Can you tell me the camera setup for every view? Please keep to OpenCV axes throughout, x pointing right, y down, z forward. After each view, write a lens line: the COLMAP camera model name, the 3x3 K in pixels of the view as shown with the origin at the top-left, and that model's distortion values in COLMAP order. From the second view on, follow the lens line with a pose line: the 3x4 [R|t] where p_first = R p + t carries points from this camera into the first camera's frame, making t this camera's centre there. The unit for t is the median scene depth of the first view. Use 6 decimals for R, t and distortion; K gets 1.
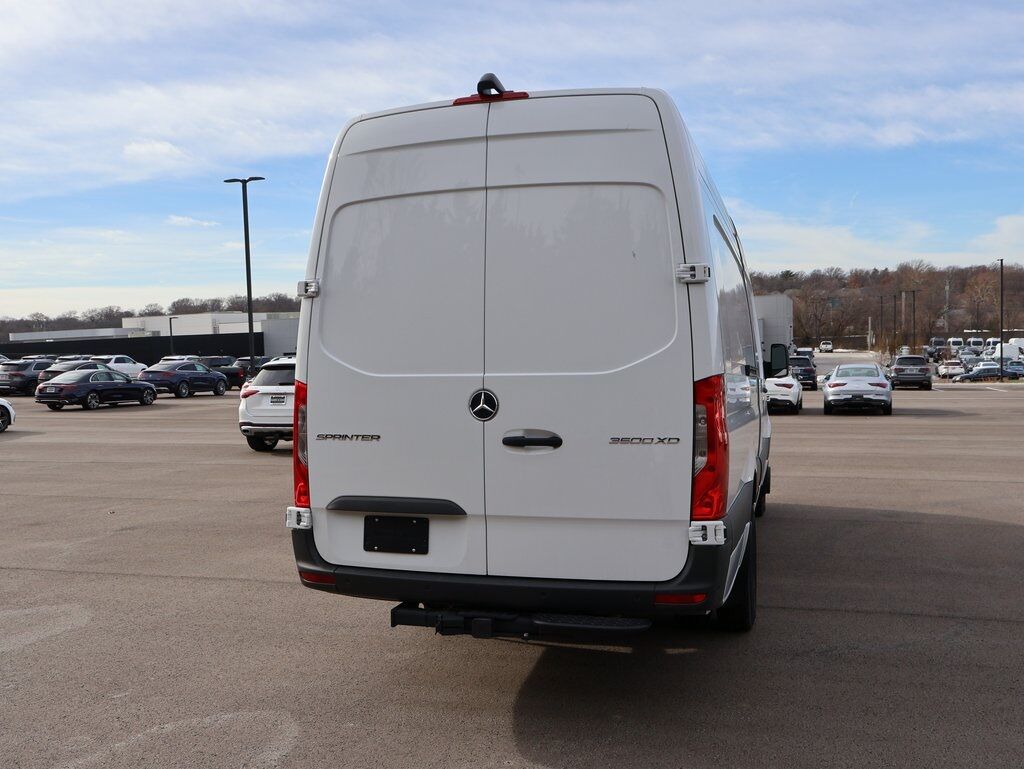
lens RADIAL K [[1061.5, 0, 472.4], [0, 1061.5, 402.8], [0, 0, 1]] dist [-0.002301, -0.004226]
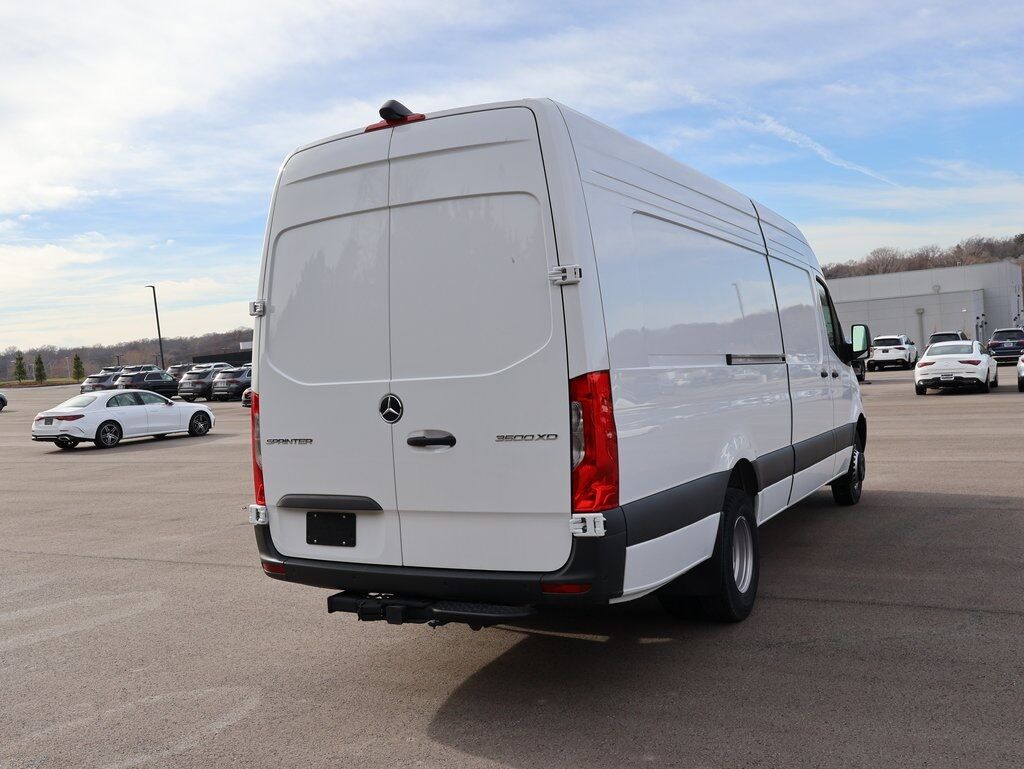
lens RADIAL K [[1061.5, 0, 472.4], [0, 1061.5, 402.8], [0, 0, 1]] dist [-0.002301, -0.004226]
pose [[0.972414, -0.034961, -0.230625, 0.319655], [0.037130, 0.999298, 0.005069, -0.005580], [0.230286, -0.013492, 0.973029, -0.028513]]
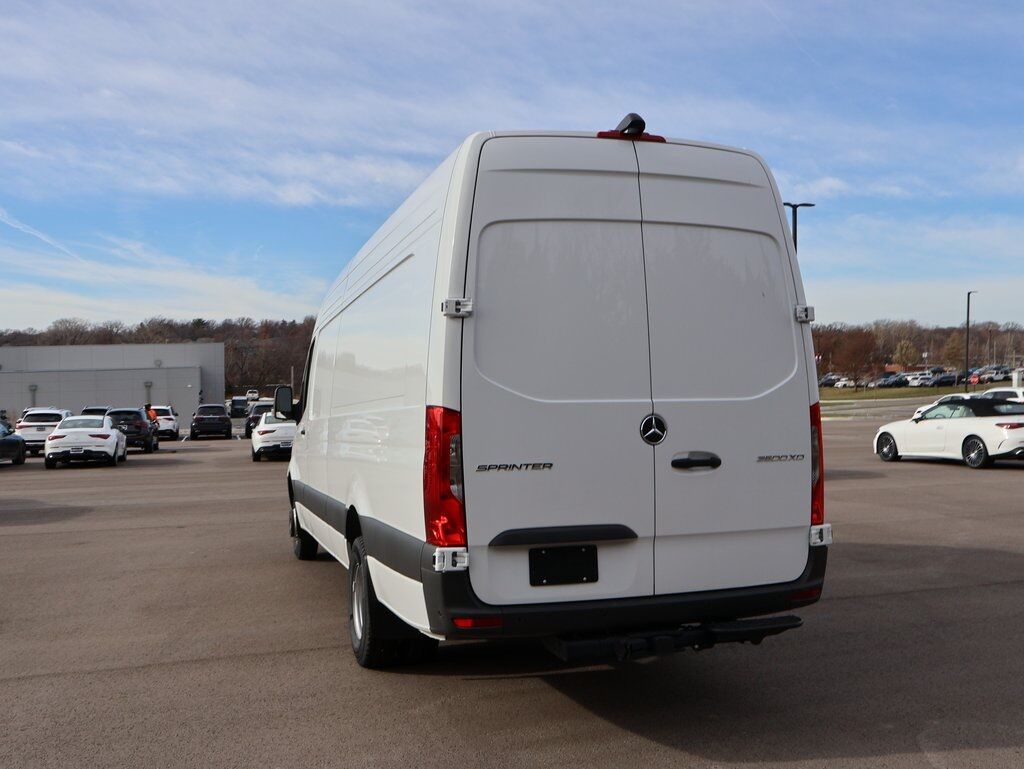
lens RADIAL K [[1090.4, 0, 510.6], [0, 1090.4, 404.1], [0, 0, 1]] dist [-0.014451, -0.126883]
pose [[0.791771, 0.001717, 0.610815, -0.704272], [0.027758, 0.998862, -0.038788, 0.013899], [-0.610187, 0.047666, 0.790823, 0.228867]]
